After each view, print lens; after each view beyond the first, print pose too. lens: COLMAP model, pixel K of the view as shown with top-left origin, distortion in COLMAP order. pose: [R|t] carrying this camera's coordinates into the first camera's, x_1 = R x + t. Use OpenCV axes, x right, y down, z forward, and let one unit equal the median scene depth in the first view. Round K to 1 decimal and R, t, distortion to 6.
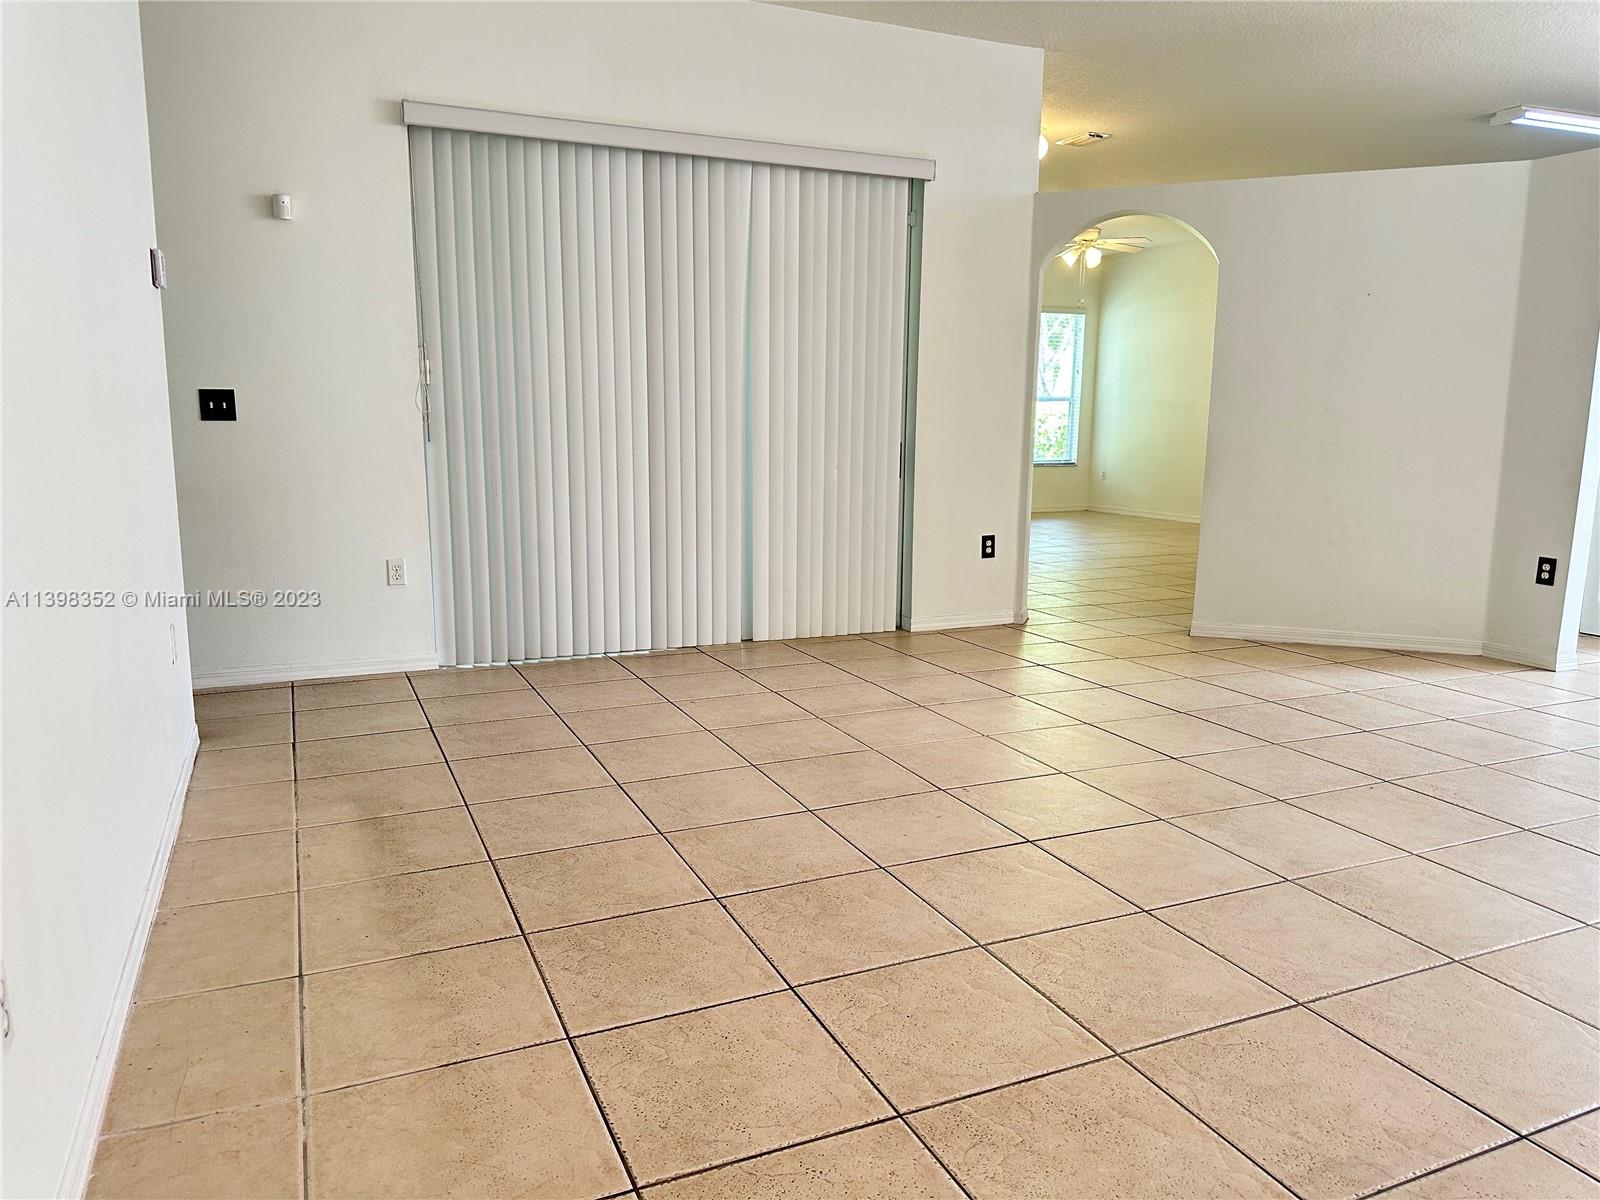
lens RADIAL K [[1123.6, 0, 803.4], [0, 1123.6, 601.5], [0, 0, 1]] dist [0.083951, -0.105928]
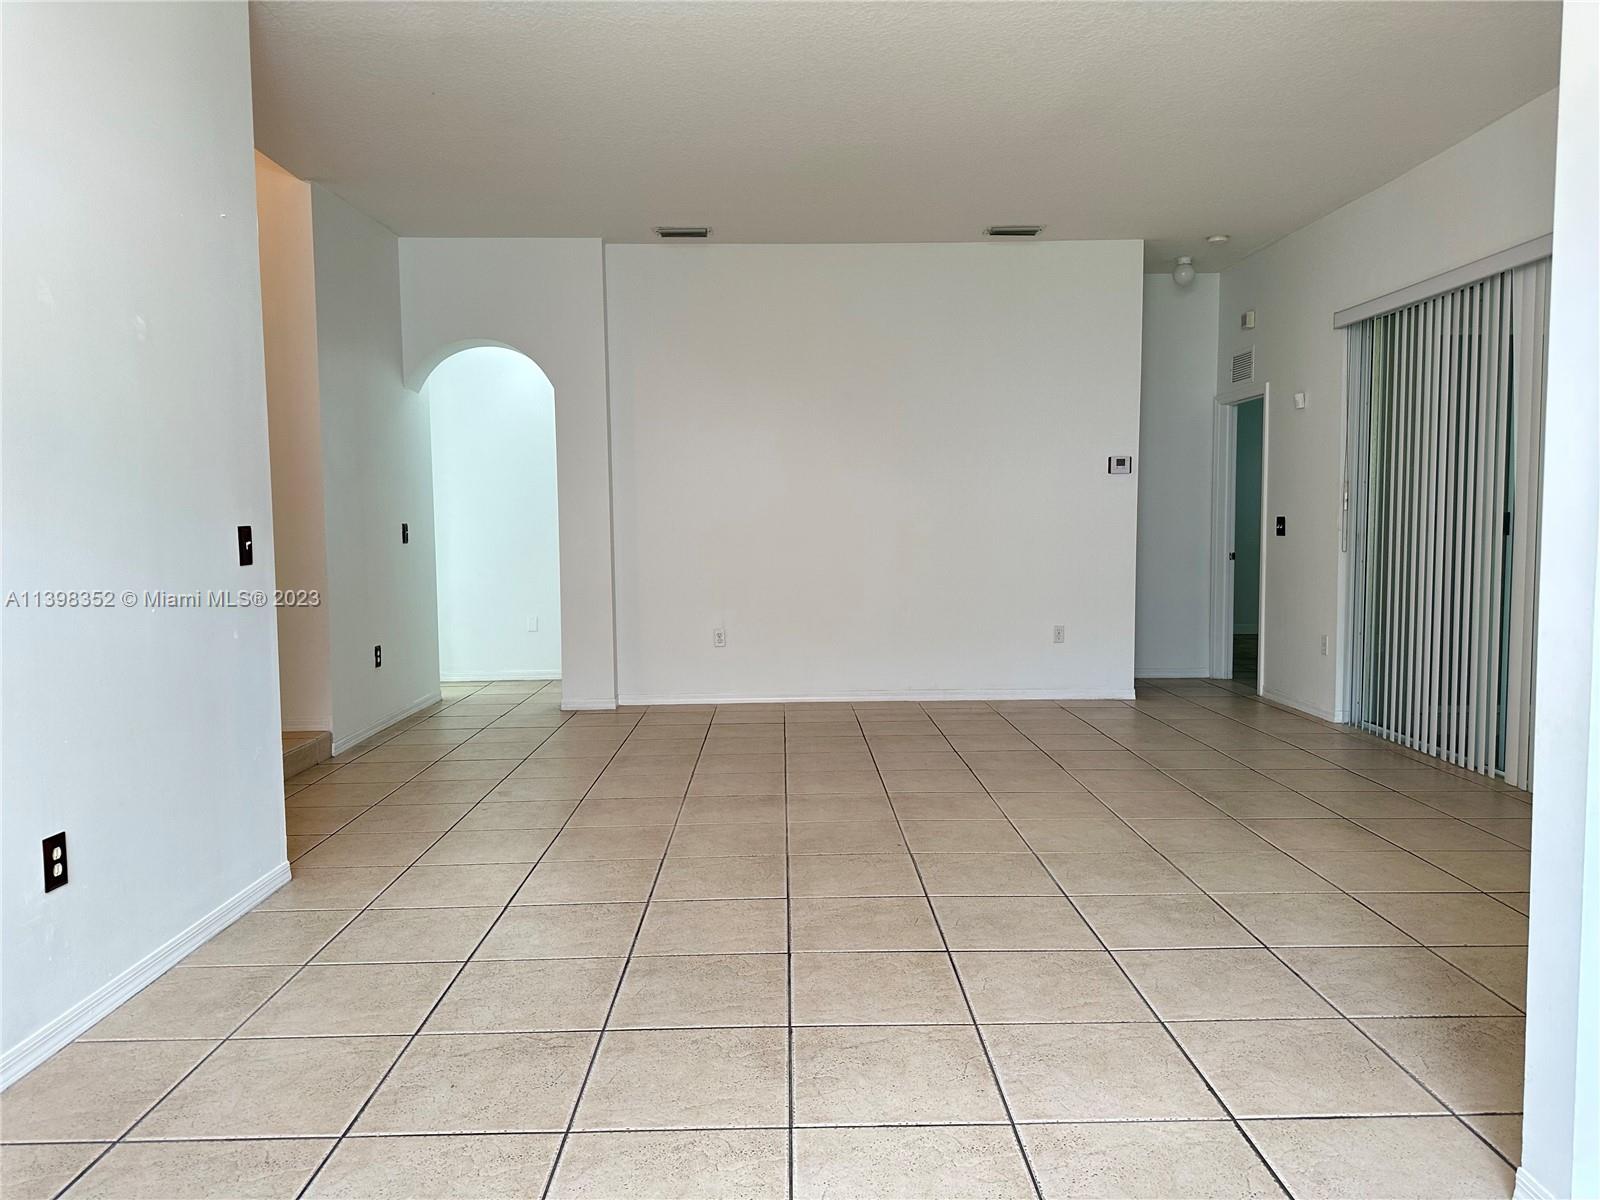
lens RADIAL K [[1123.6, 0, 800.6], [0, 1123.6, 602.9], [0, 0, 1]] dist [0.083951, -0.105928]
pose [[-0.400713, 0.058769, -0.914317, 1.491784], [-0.145603, 0.981174, 0.126879, -0.205151], [0.904560, 0.183969, -0.384612, 1.221388]]
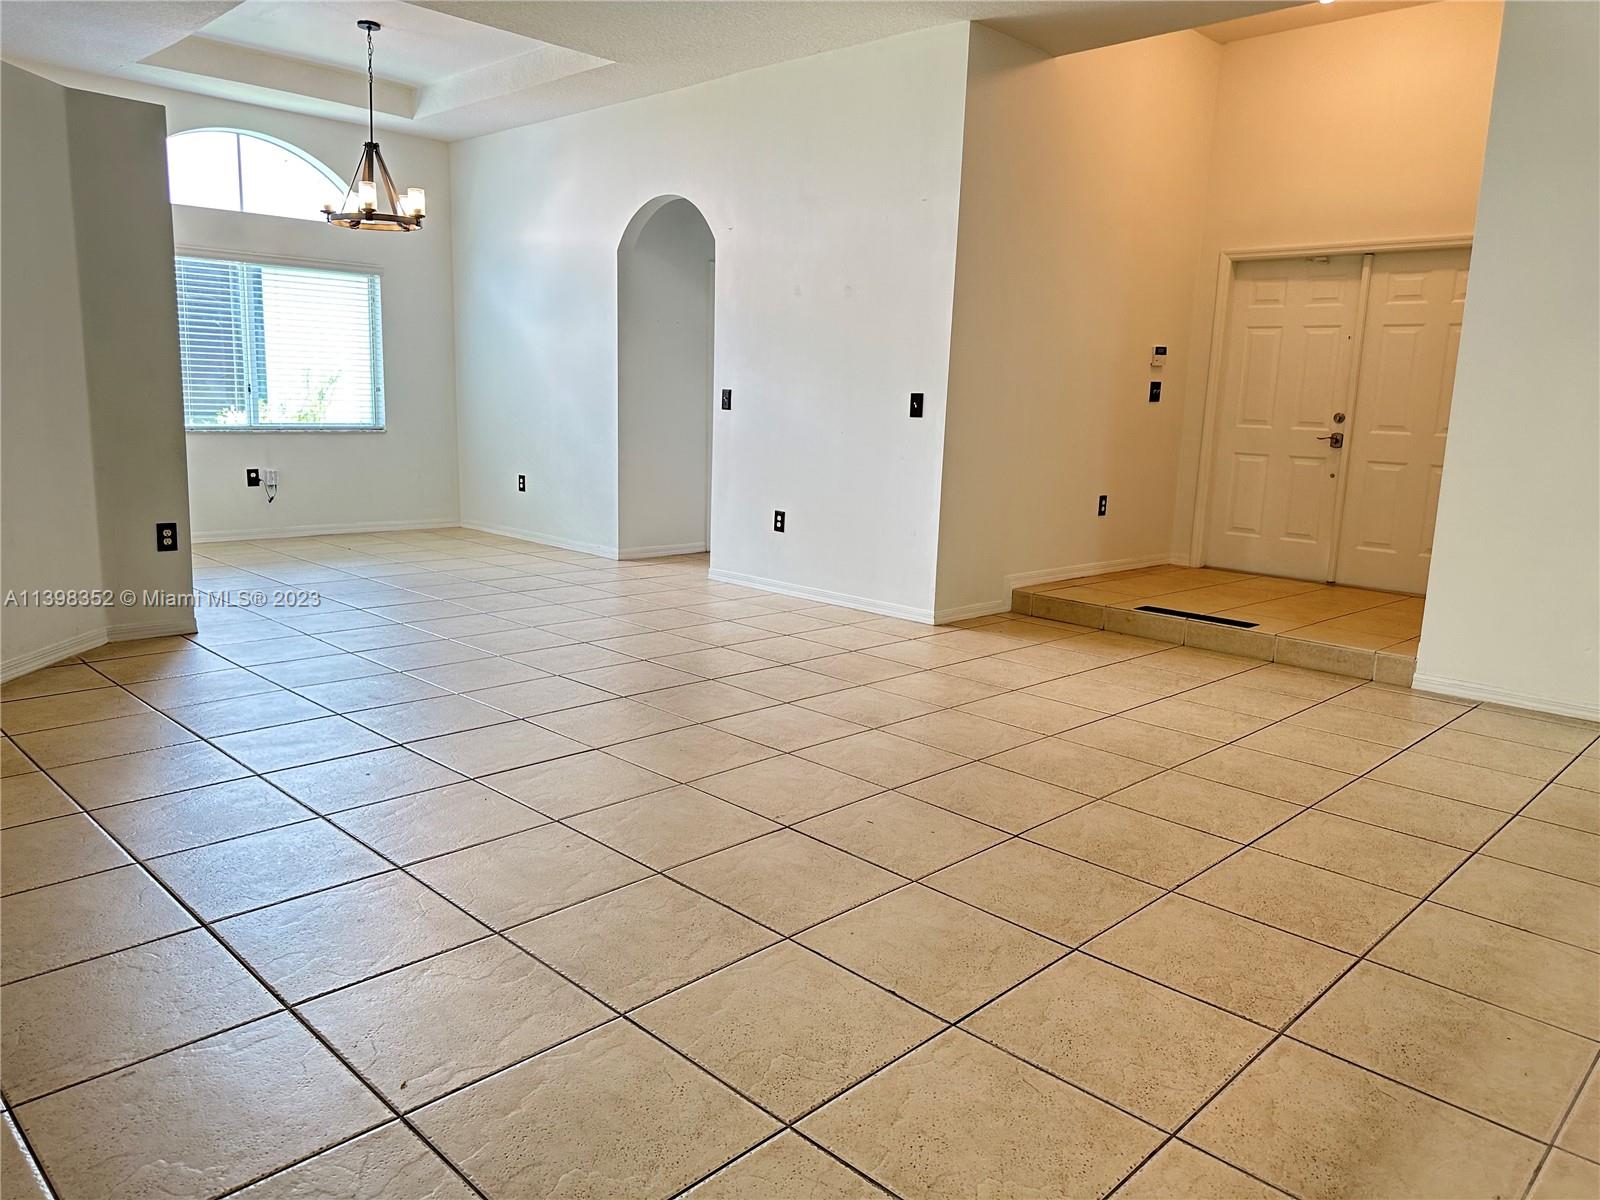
lens RADIAL K [[1123.6, 0, 818.8], [0, 1123.6, 566.5], [0, 0, 1]] dist [0.083951, -0.105928]
pose [[-0.375203, -0.162250, 0.912632, -0.612491], [0.113256, 0.969161, 0.218862, -0.207698], [-0.919998, 0.185479, -0.345256, 1.138182]]
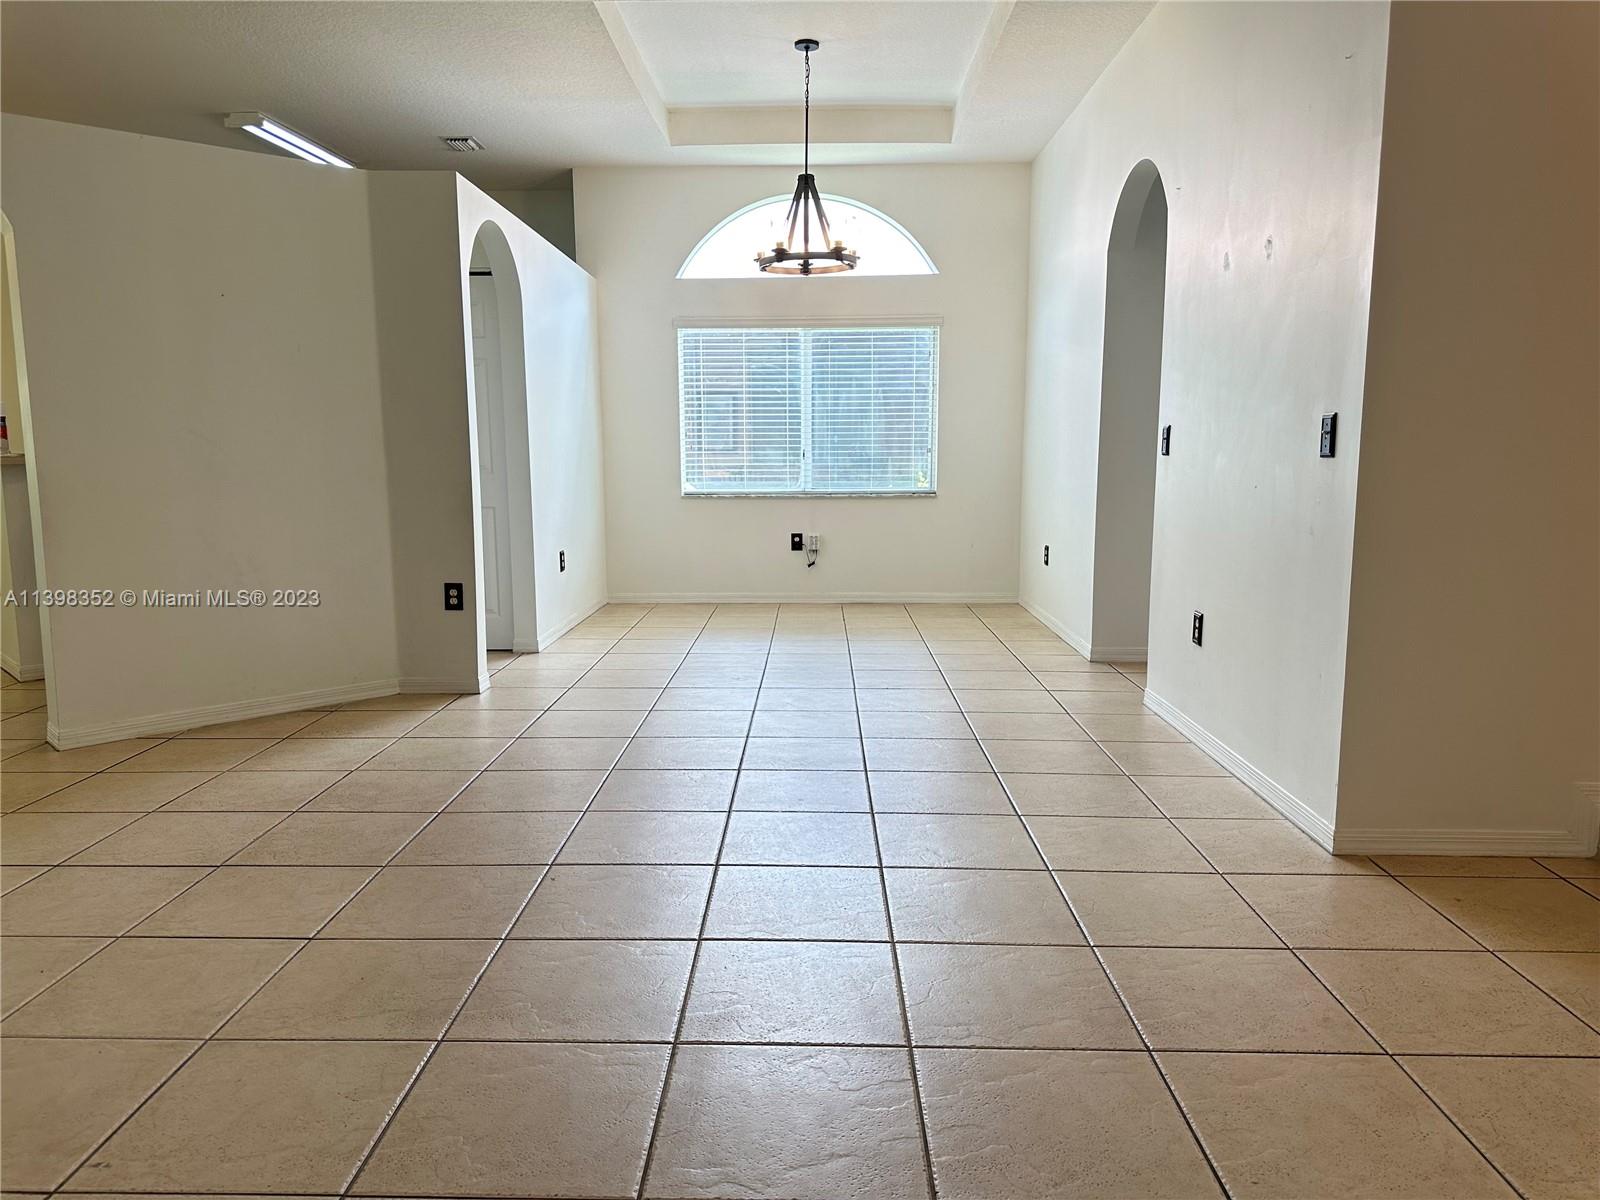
lens RADIAL K [[1123.6, 0, 789.5], [0, 1123.6, 586.3], [0, 0, 1]] dist [0.083951, -0.105928]
pose [[0.431017, -0.122427, 0.894000, -0.133940], [0.155393, 0.986022, 0.060110, -0.066590], [-0.888863, 0.113013, 0.444016, 0.420441]]
